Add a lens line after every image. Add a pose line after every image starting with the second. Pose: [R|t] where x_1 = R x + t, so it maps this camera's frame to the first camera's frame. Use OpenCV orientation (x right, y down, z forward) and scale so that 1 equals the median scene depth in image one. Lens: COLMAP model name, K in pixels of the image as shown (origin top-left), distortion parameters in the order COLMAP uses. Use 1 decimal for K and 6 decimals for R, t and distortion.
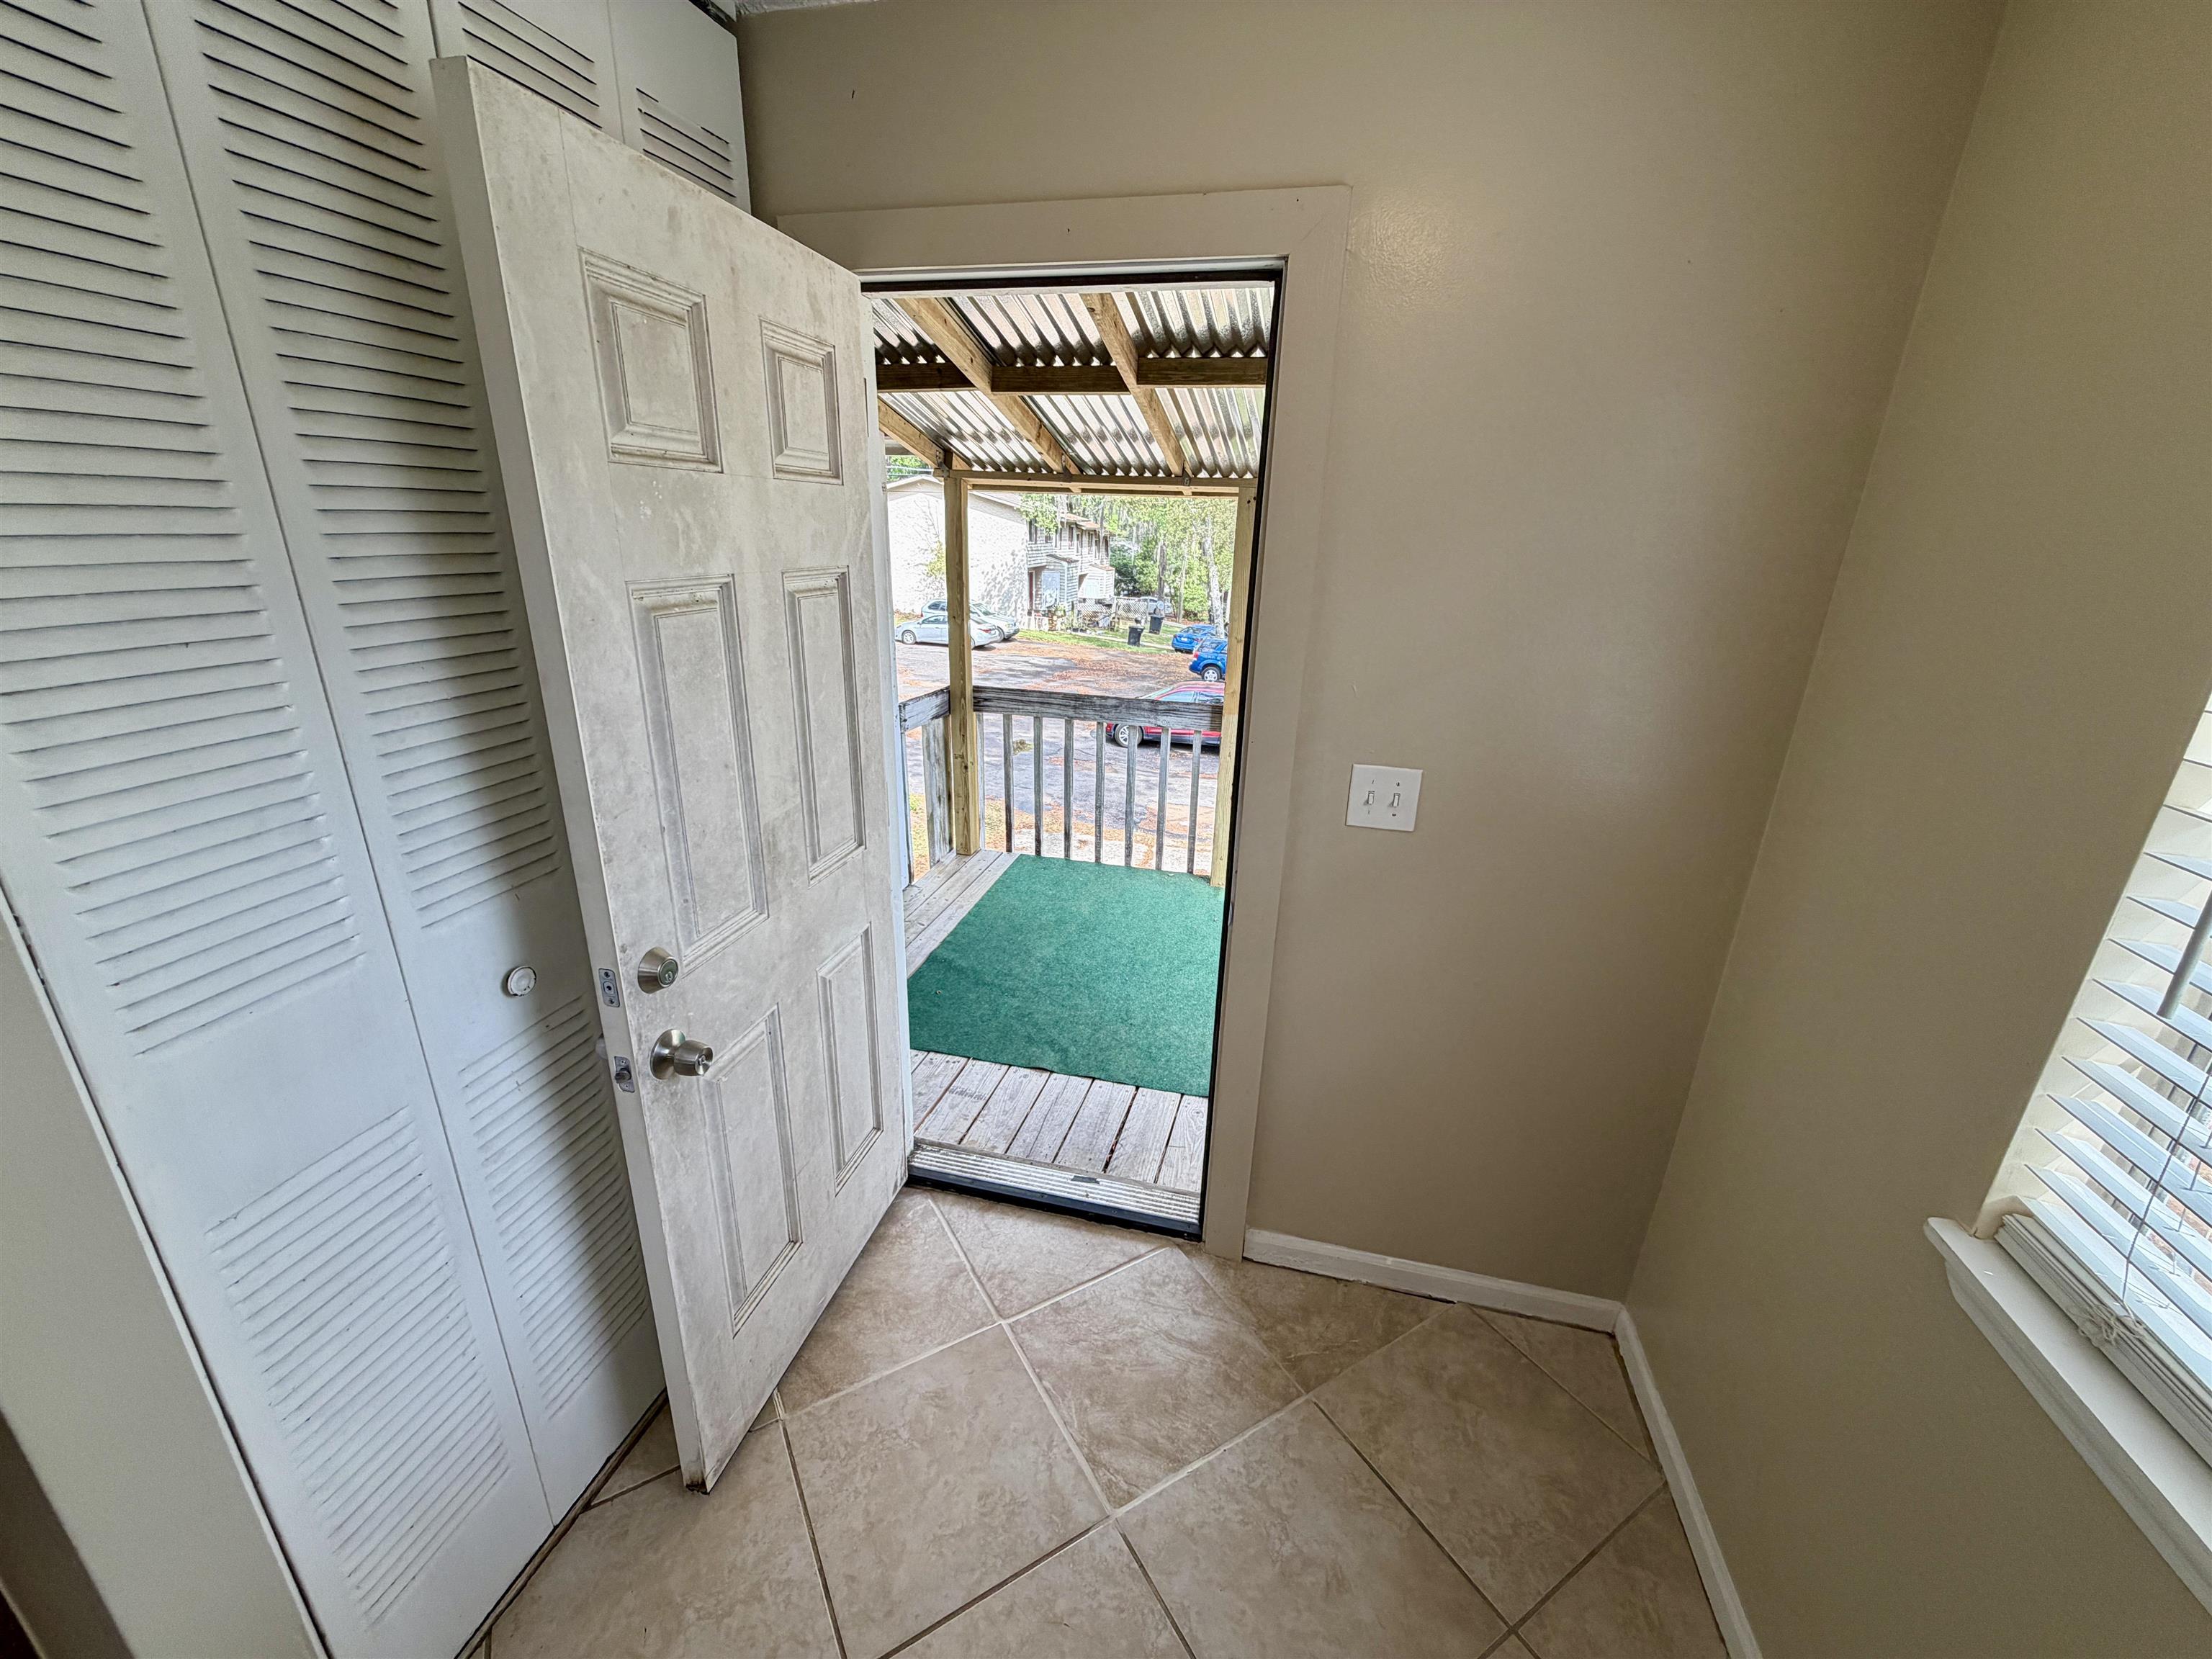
lens RADIAL K [[880.5, 0, 1103.3], [0, 880.5, 830.2], [0, 0, 1]] dist [0.001264, -0.000293]
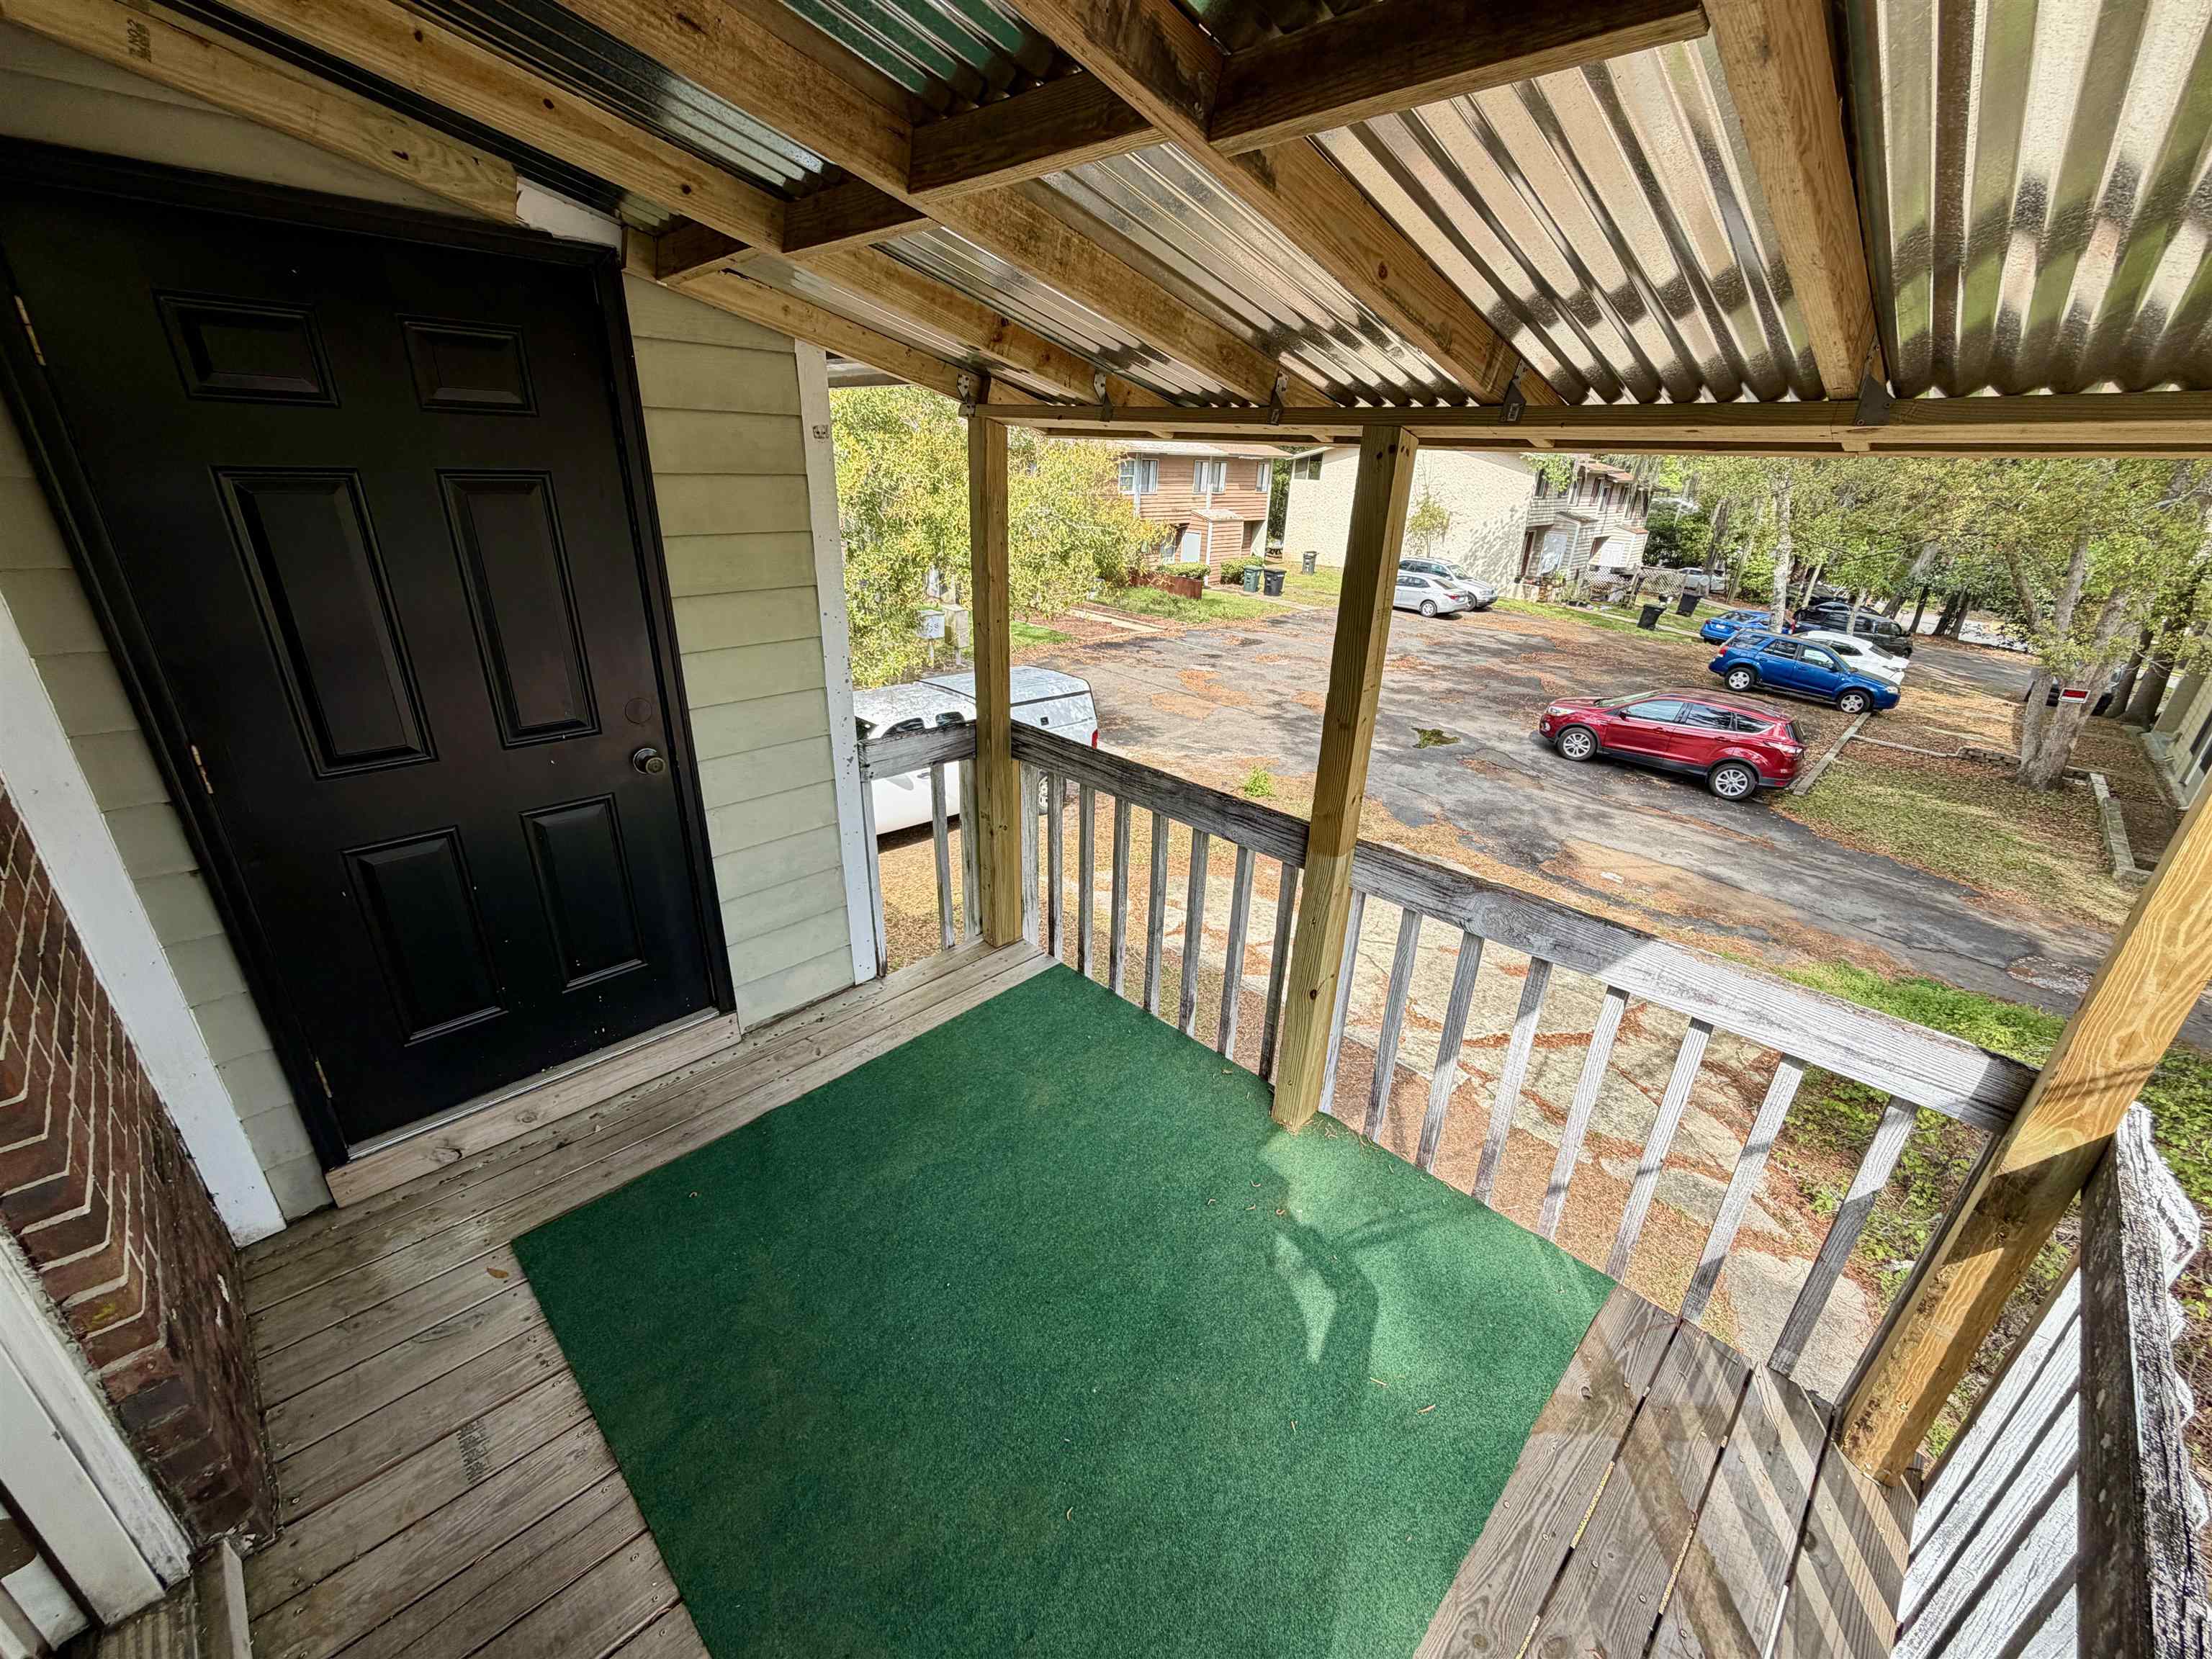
lens RADIAL K [[880.5, 0, 1103.3], [0, 880.5, 830.2], [0, 0, 1]] dist [0.001264, -0.000293]
pose [[0.858182, 0.202612, -0.471670, 0.228694], [-0.178094, 0.979258, 0.096620, -0.140196], [0.481463, 0.001084, 0.876466, 0.369304]]
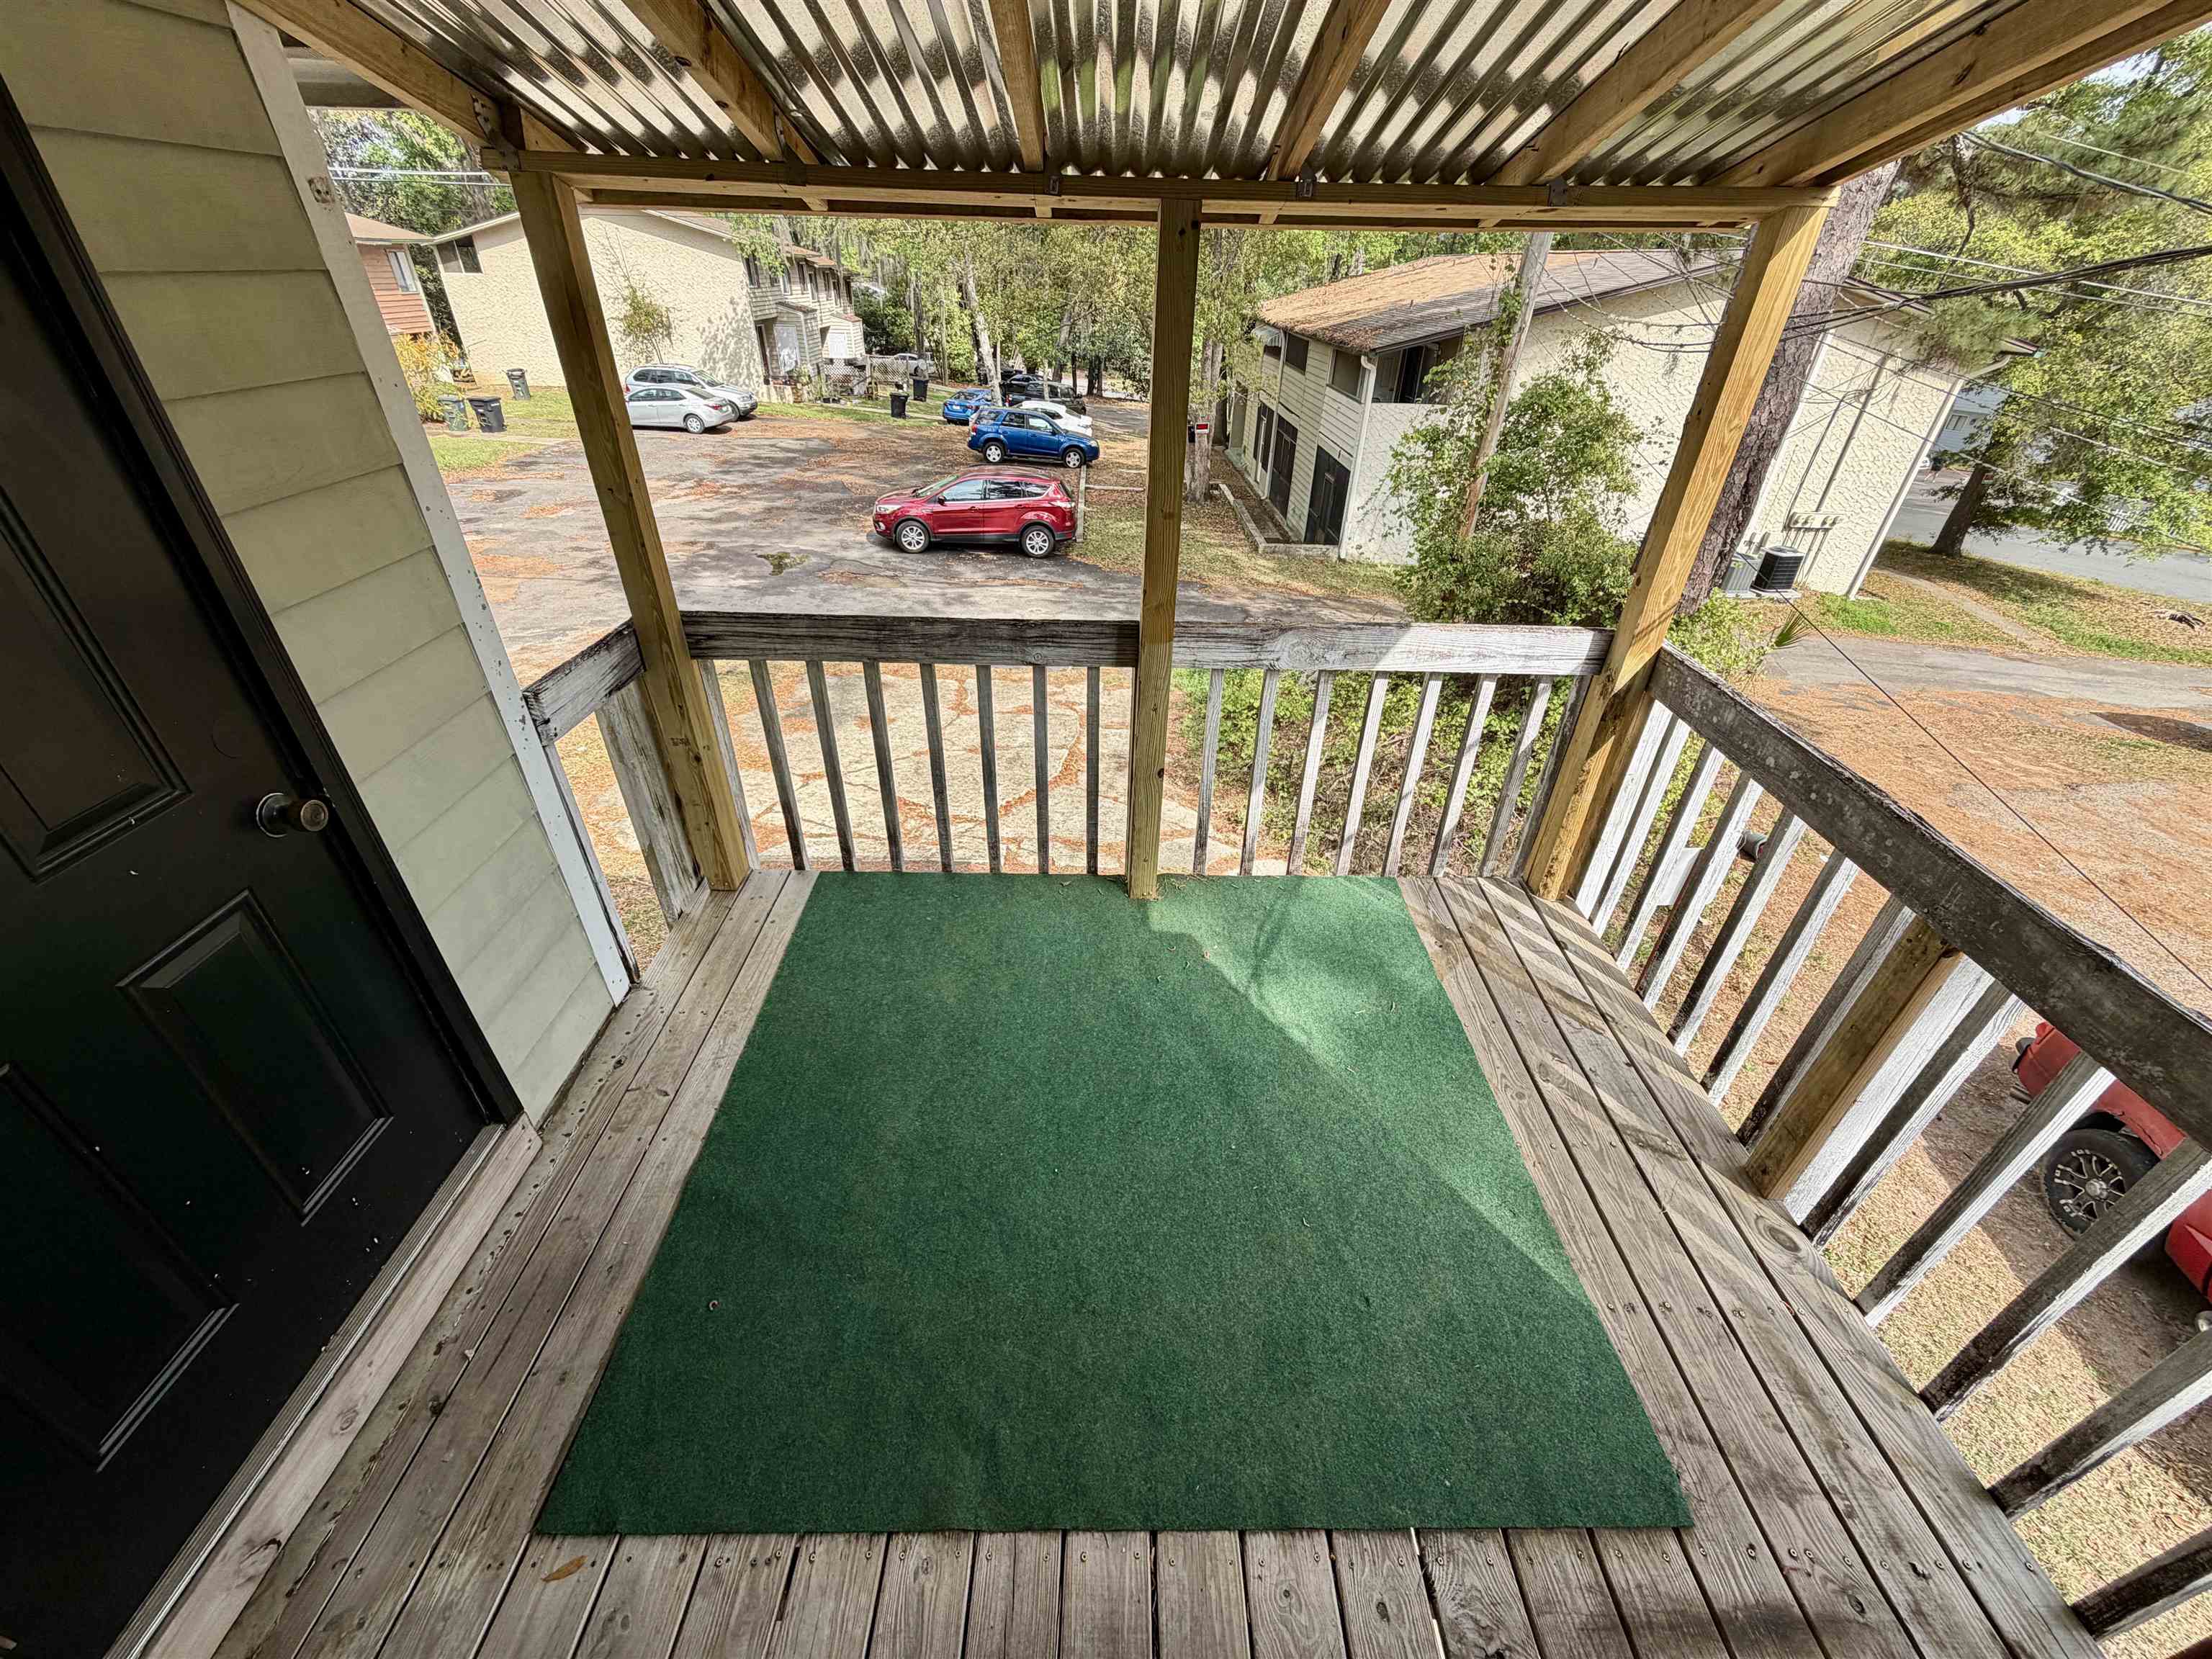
lens RADIAL K [[880.5, 0, 1103.3], [0, 880.5, 830.2], [0, 0, 1]] dist [0.001264, -0.000293]
pose [[0.969418, -0.139584, 0.201854, -0.019813], [0.087280, 0.964817, 0.248012, -0.128598], [-0.229371, -0.222809, 0.947494, 0.342928]]
